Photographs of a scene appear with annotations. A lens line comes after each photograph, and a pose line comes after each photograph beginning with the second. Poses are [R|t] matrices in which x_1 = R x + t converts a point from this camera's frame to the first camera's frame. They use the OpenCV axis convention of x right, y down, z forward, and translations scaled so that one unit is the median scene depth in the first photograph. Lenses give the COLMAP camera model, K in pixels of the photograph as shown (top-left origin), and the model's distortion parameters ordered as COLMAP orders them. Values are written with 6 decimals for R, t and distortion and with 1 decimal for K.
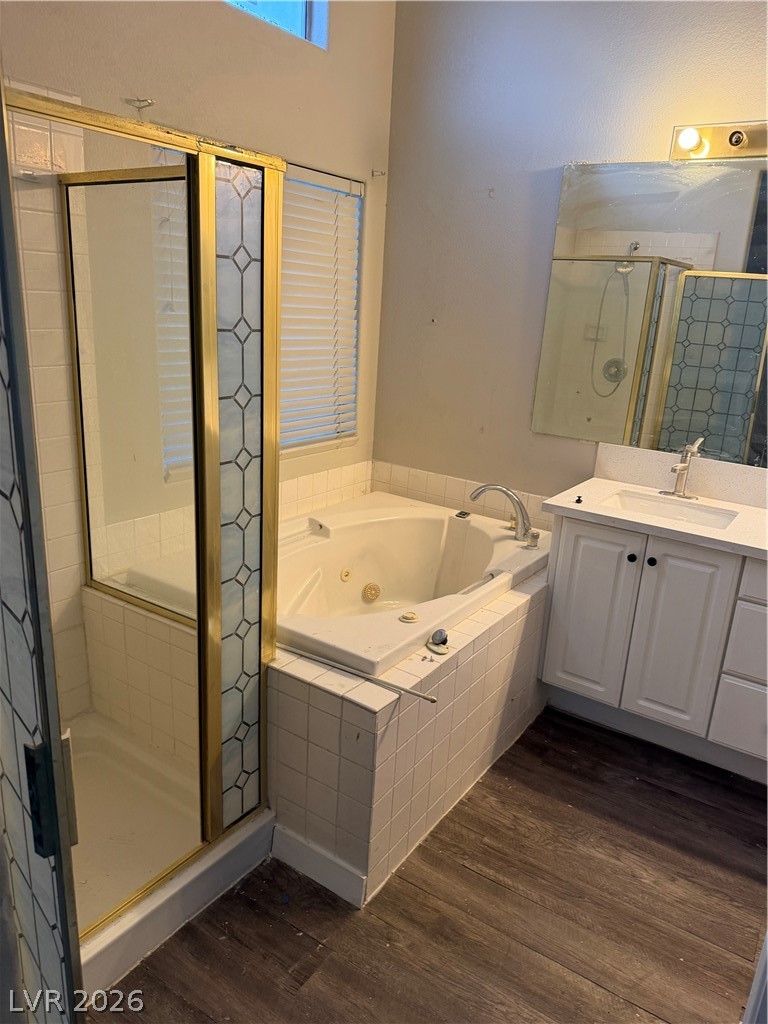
lens RADIAL K [[726.4, 0, 384.4], [0, 726.4, 514.3], [0, 0, 1]] dist [-0.001360, -0.000956]
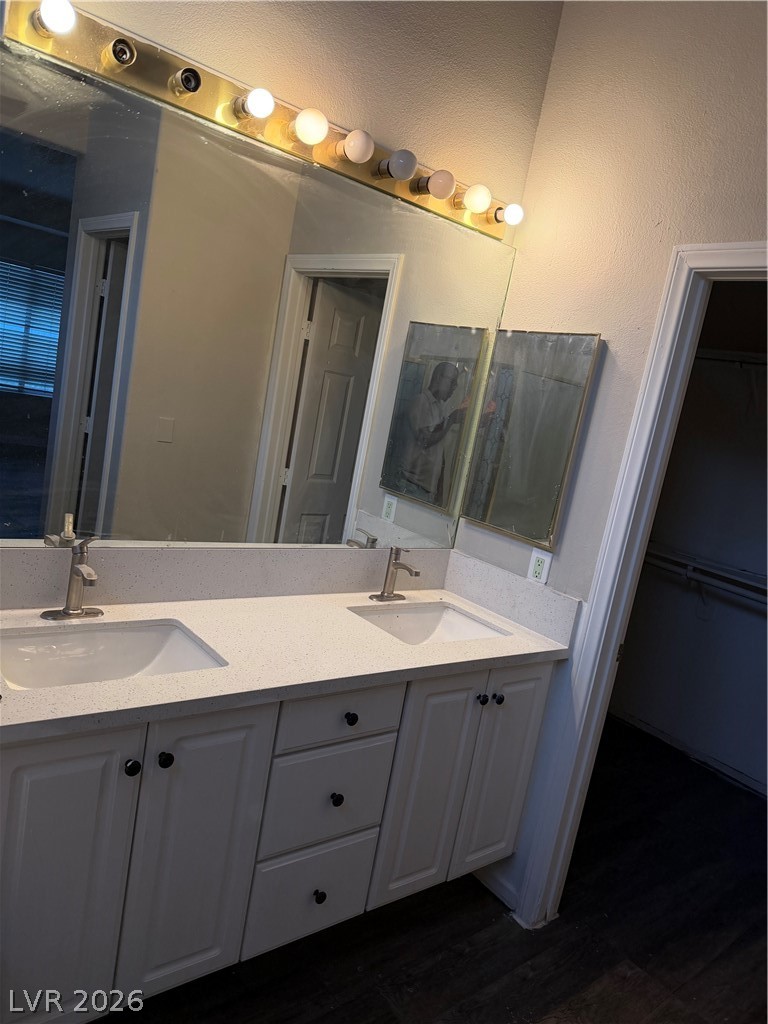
lens RADIAL K [[726.4, 0, 385.1], [0, 726.4, 510.7], [0, 0, 1]] dist [-0.001360, -0.000956]
pose [[0.292051, -0.165812, 0.941920, -0.101037], [0.109183, 0.984198, 0.139401, -0.193686], [-0.950150, 0.062129, 0.305540, 0.622908]]
